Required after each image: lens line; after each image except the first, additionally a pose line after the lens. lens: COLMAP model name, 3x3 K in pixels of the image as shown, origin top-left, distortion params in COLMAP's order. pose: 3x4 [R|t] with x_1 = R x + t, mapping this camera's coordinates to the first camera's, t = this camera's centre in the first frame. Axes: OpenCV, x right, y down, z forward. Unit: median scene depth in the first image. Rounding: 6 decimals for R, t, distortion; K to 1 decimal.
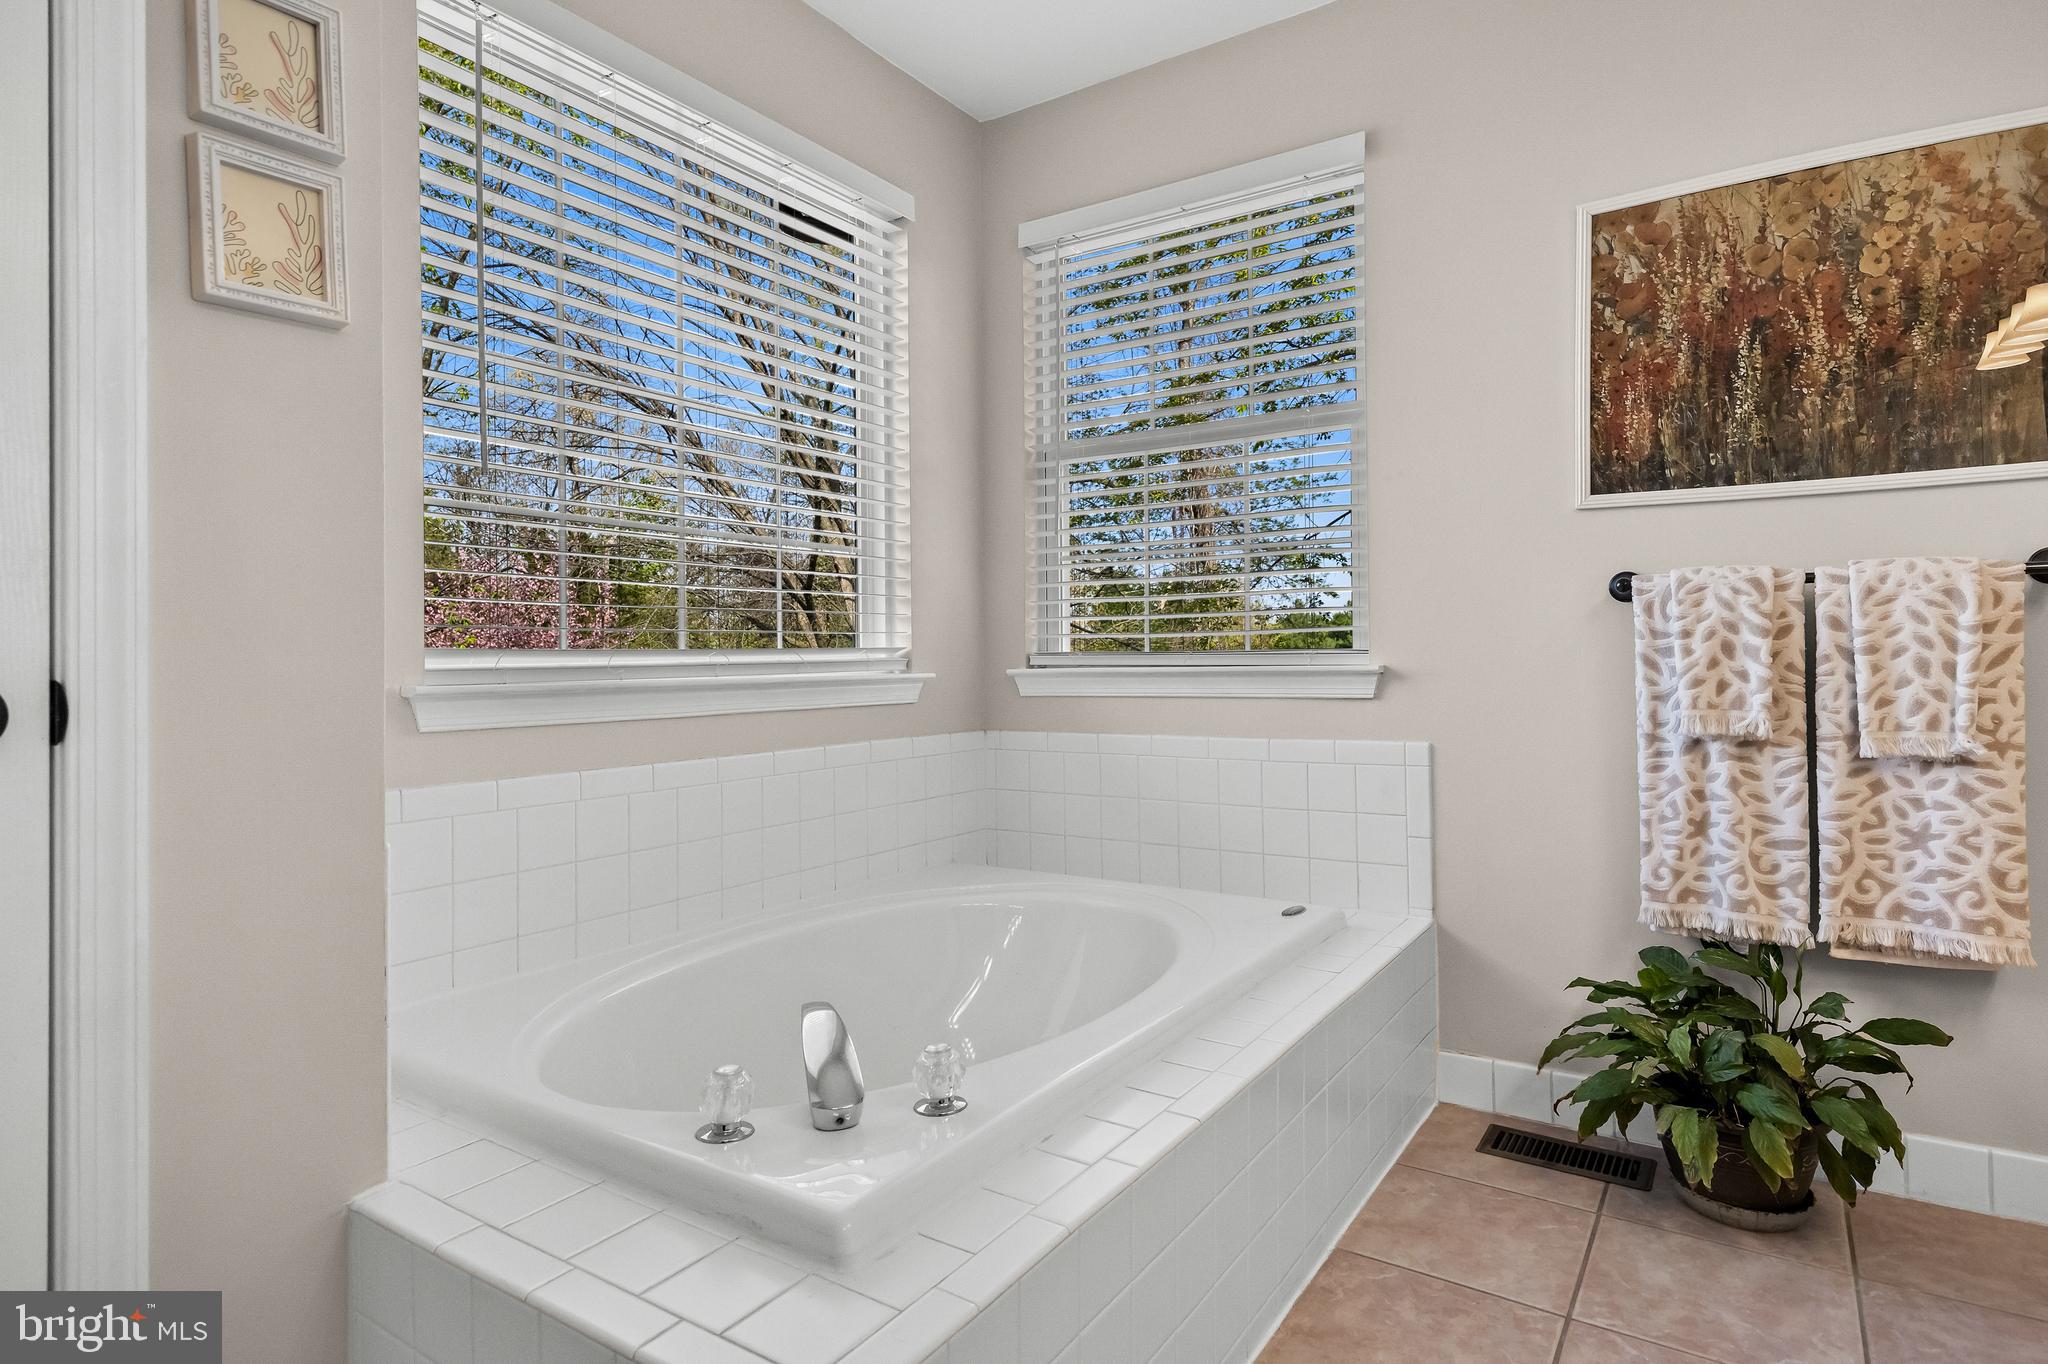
lens RADIAL K [[1087.9, 0, 1026.9], [0, 1087.9, 671.1], [0, 0, 1]] dist [0.008086, 0.000958]
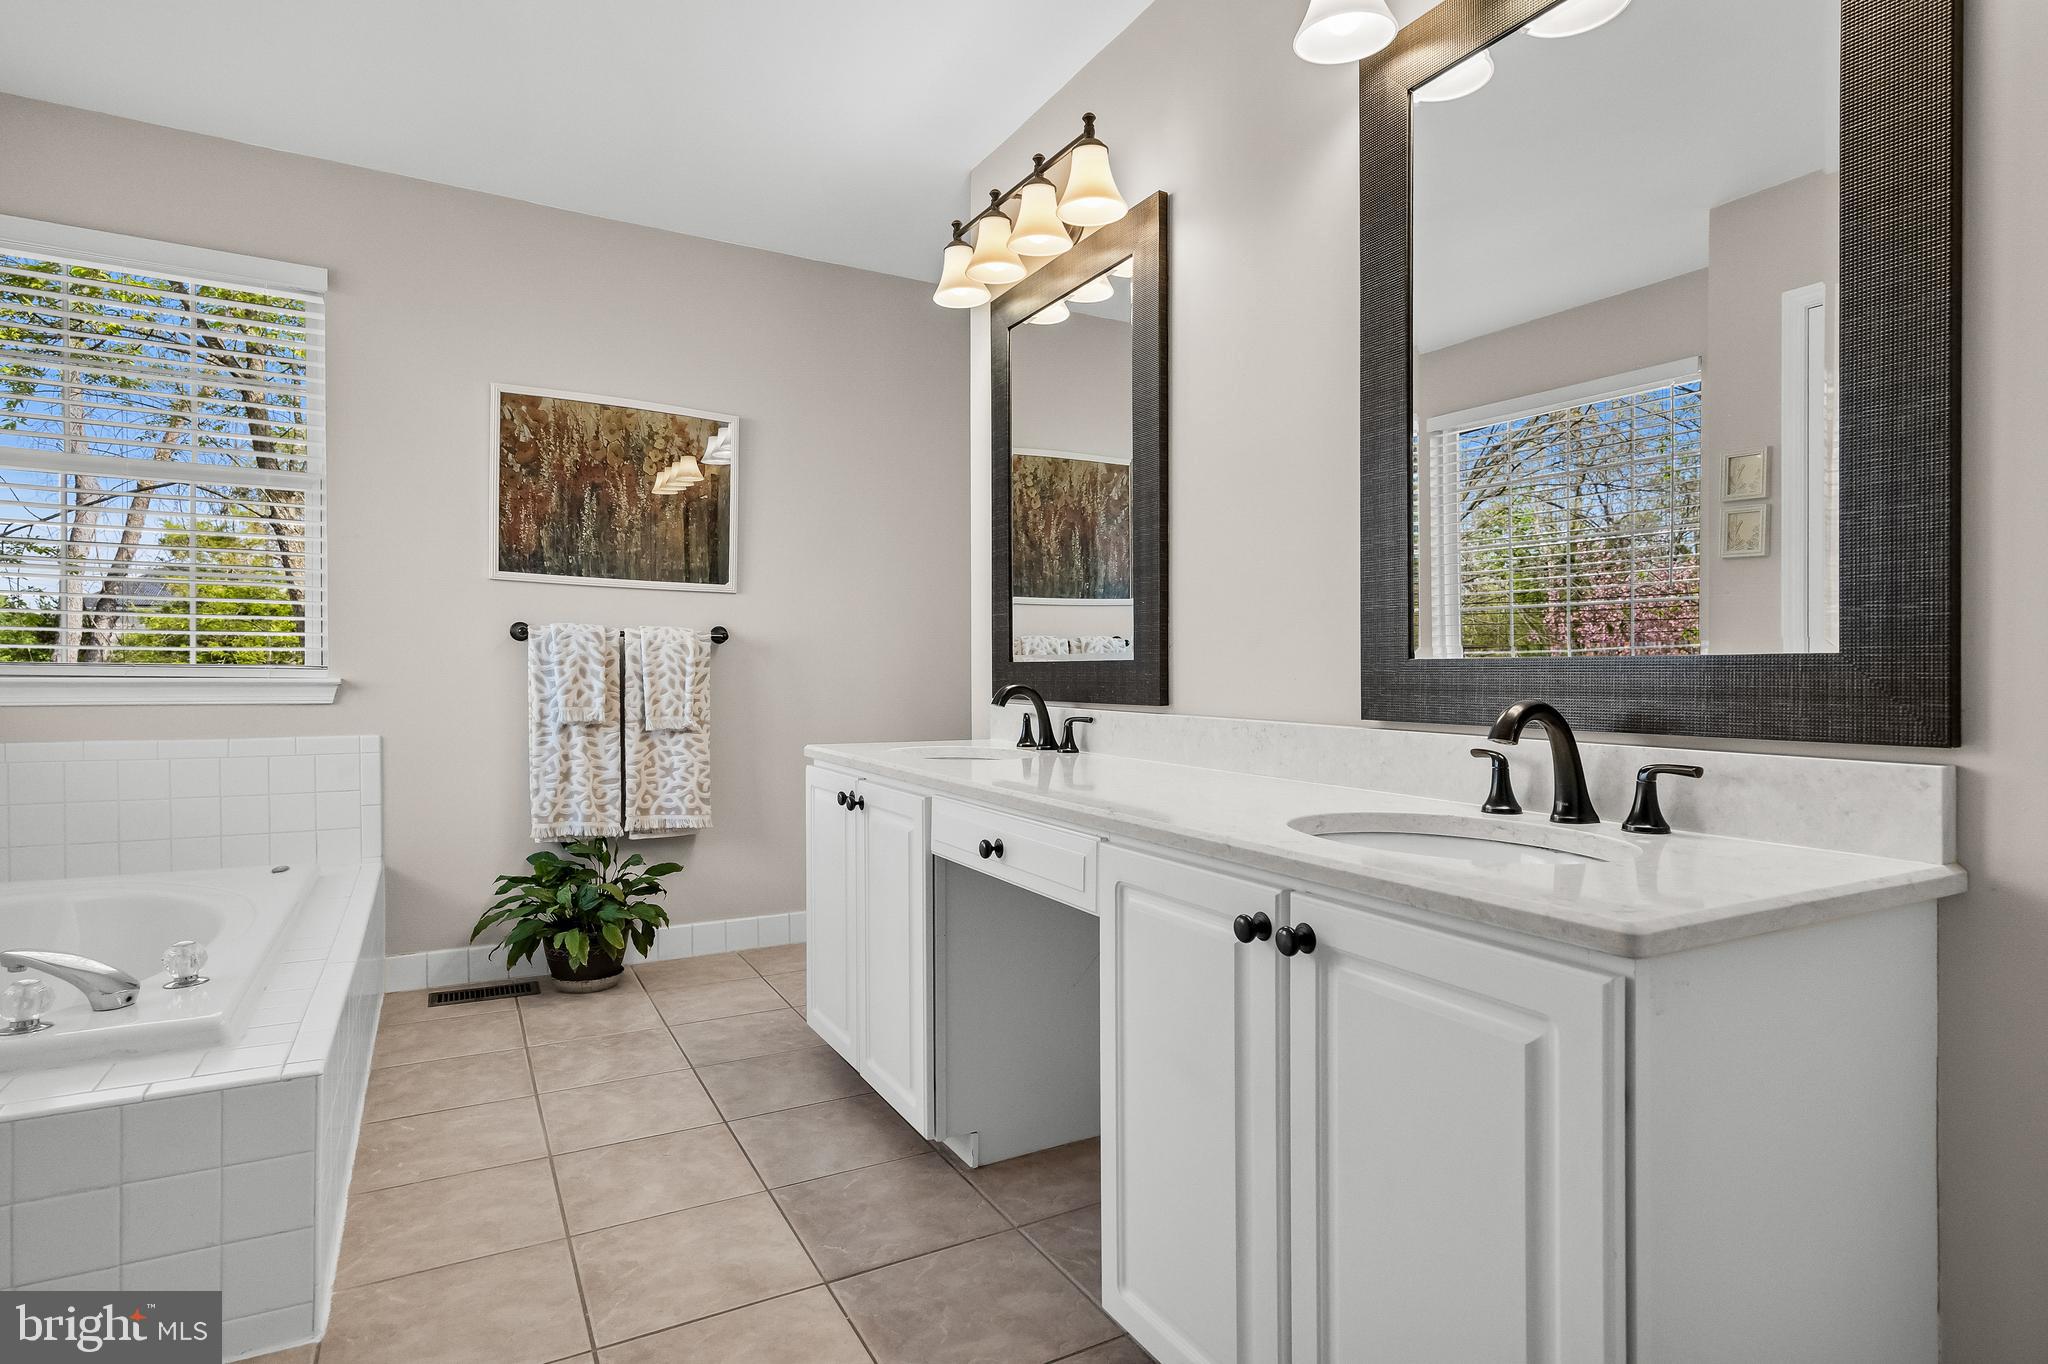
lens RADIAL K [[1087.9, 0, 1027.9], [0, 1087.9, 677.8], [0, 0, 1]] dist [0.008086, 0.000958]
pose [[0.467774, 0.013906, 0.883739, -0.567840], [-0.007402, 0.999903, -0.011816, 0.004272], [-0.883817, -0.001015, 0.467831, -0.446656]]
